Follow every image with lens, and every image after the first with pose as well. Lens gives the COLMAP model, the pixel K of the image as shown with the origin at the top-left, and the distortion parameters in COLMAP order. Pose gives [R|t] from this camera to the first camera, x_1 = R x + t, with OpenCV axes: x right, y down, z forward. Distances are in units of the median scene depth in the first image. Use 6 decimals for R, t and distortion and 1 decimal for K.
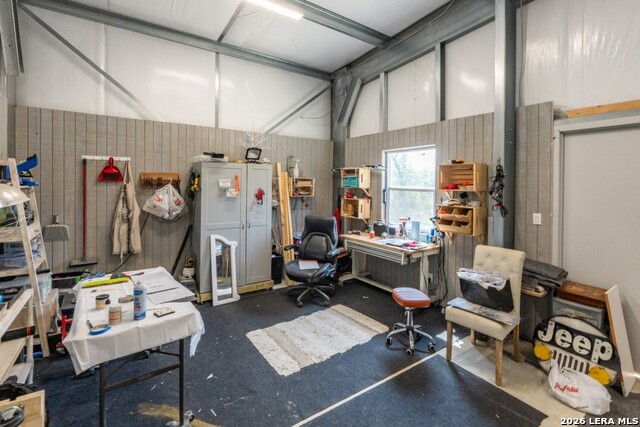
lens RADIAL K [[293.1, 0, 320.8], [0, 293.1, 189.0], [0, 0, 1]] dist [0.003350, 0.000109]
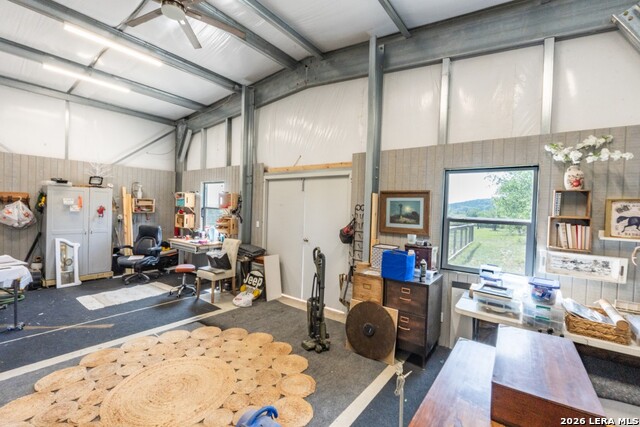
lens RADIAL K [[293.1, 0, 320.3], [0, 293.1, 212.6], [0, 0, 1]] dist [0.003350, 0.000109]
pose [[0.960203, 0.012121, 0.279039, 0.410661], [-0.015188, 0.999846, 0.008834, 0.002870], [-0.278889, -0.012720, 0.960239, -0.642884]]
